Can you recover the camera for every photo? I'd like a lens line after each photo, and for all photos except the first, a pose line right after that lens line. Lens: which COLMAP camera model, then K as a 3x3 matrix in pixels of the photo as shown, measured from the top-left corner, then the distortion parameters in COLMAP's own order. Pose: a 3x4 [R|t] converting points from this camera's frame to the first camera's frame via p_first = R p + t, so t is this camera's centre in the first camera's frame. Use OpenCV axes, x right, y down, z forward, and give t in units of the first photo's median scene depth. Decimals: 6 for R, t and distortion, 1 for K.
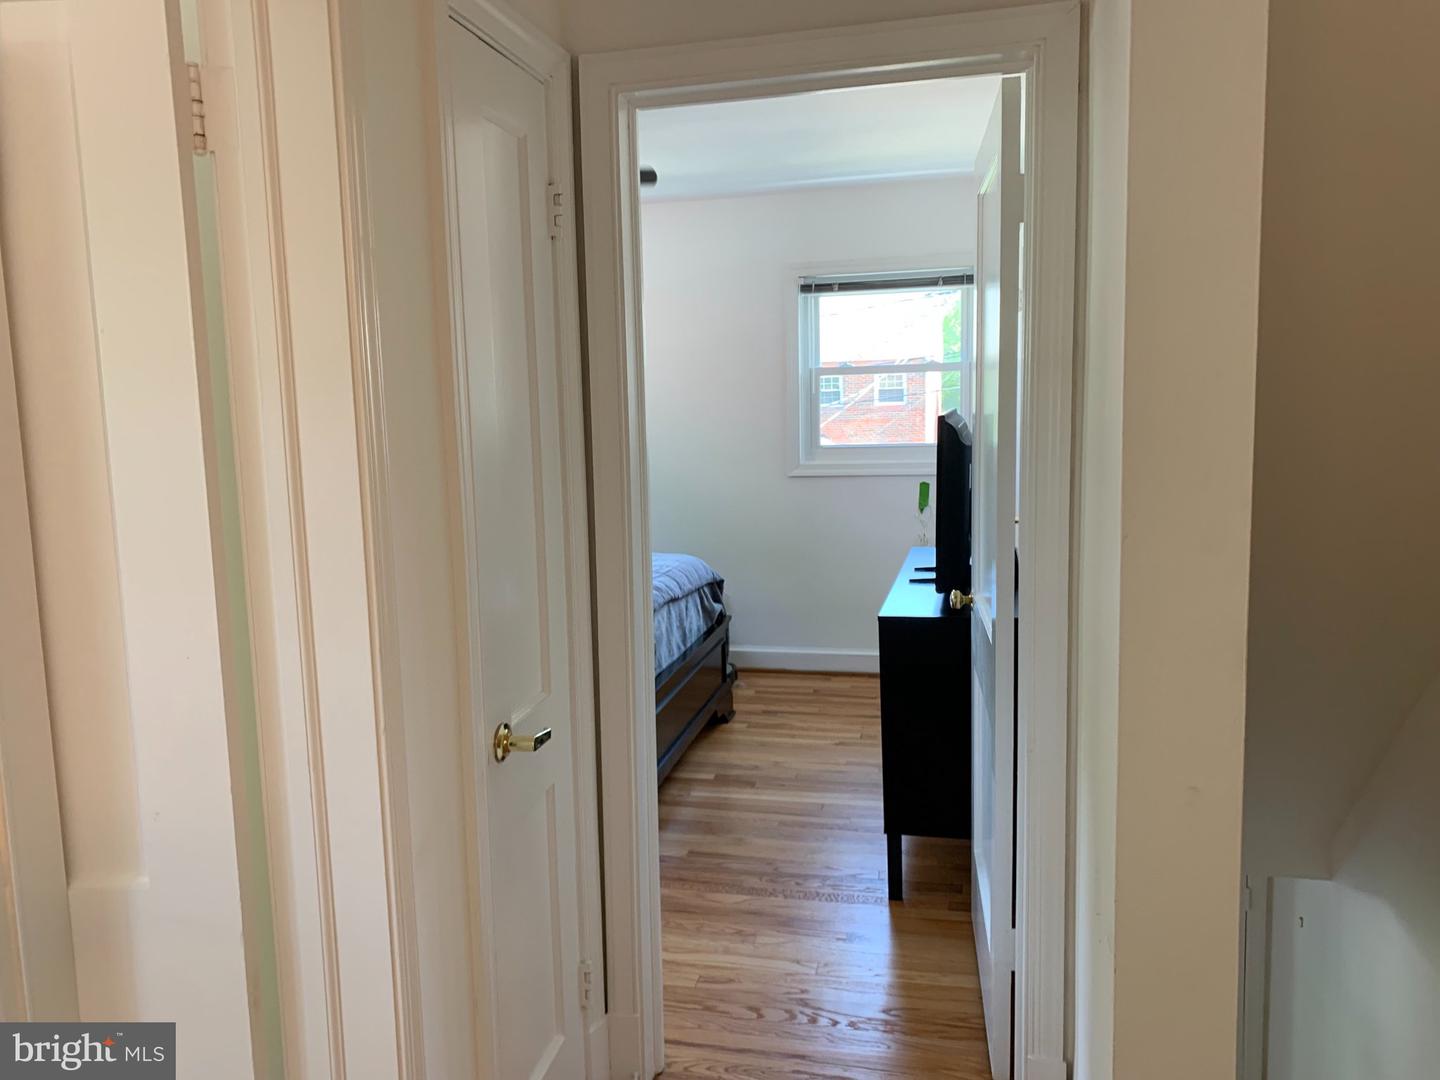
lens RADIAL K [[1090.6, 0, 720.8], [0, 1090.6, 527.6], [0, 0, 1]] dist [0.044909, -0.073566]
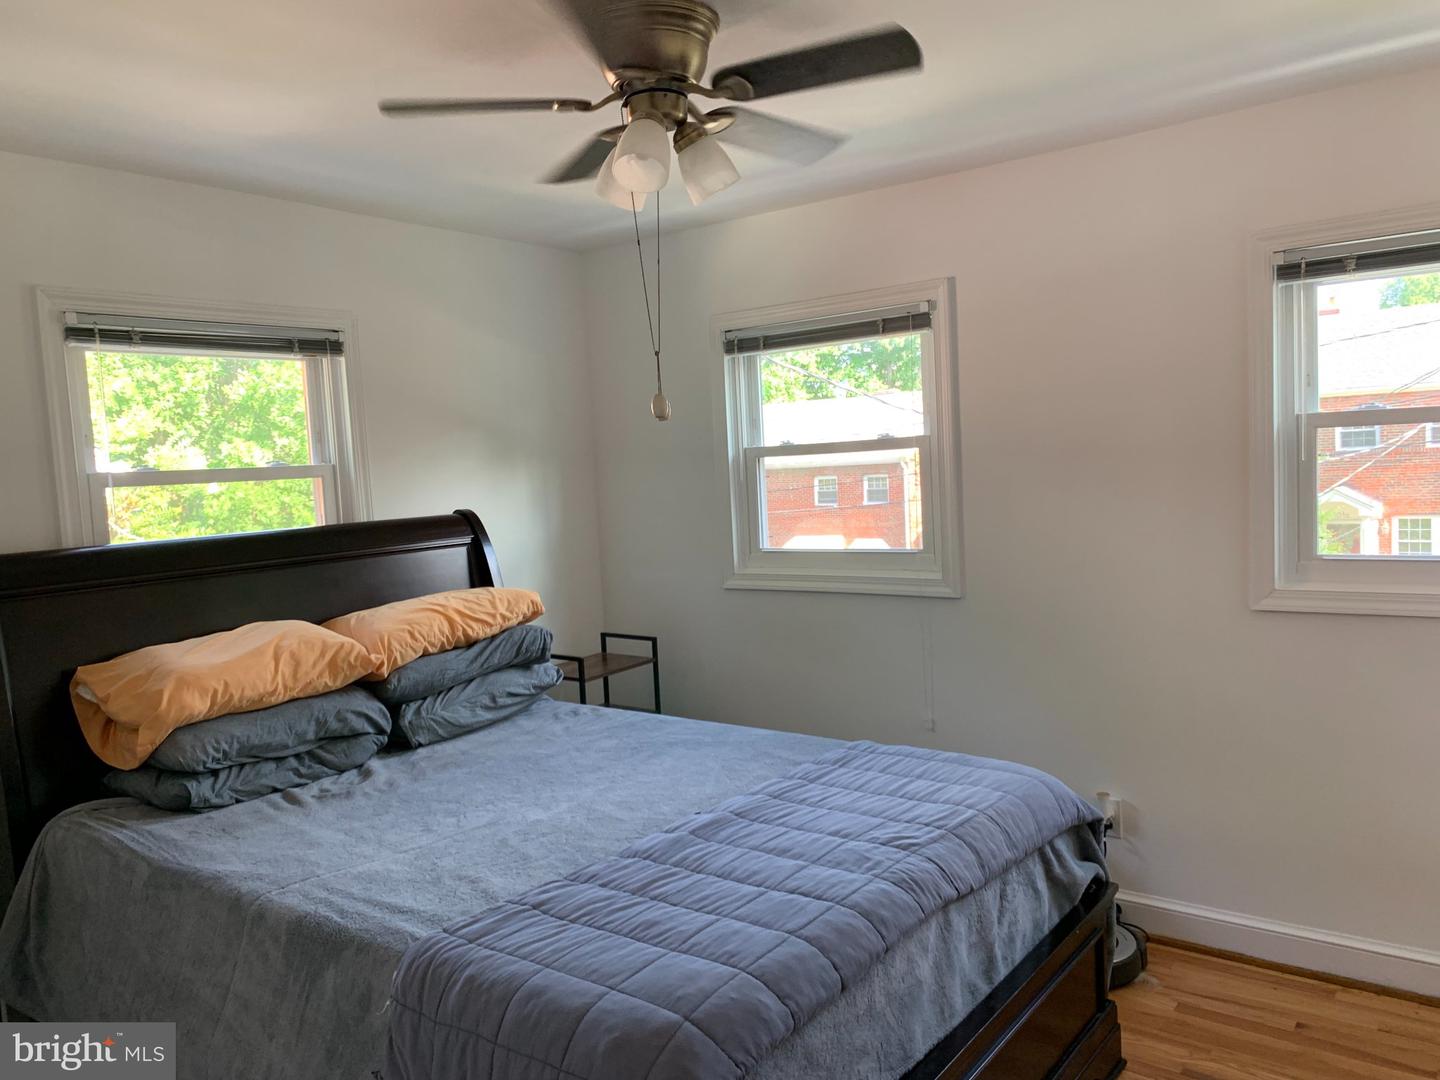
lens RADIAL K [[1092.0, 0, 733.1], [0, 1092.0, 531.0], [0, 0, 1]] dist [0.014723, -0.005059]
pose [[0.912185, 0.012727, -0.409582, 0.052441], [-0.028399, 0.999078, -0.032203, -0.065953], [0.408794, 0.041007, 0.911705, 0.405904]]
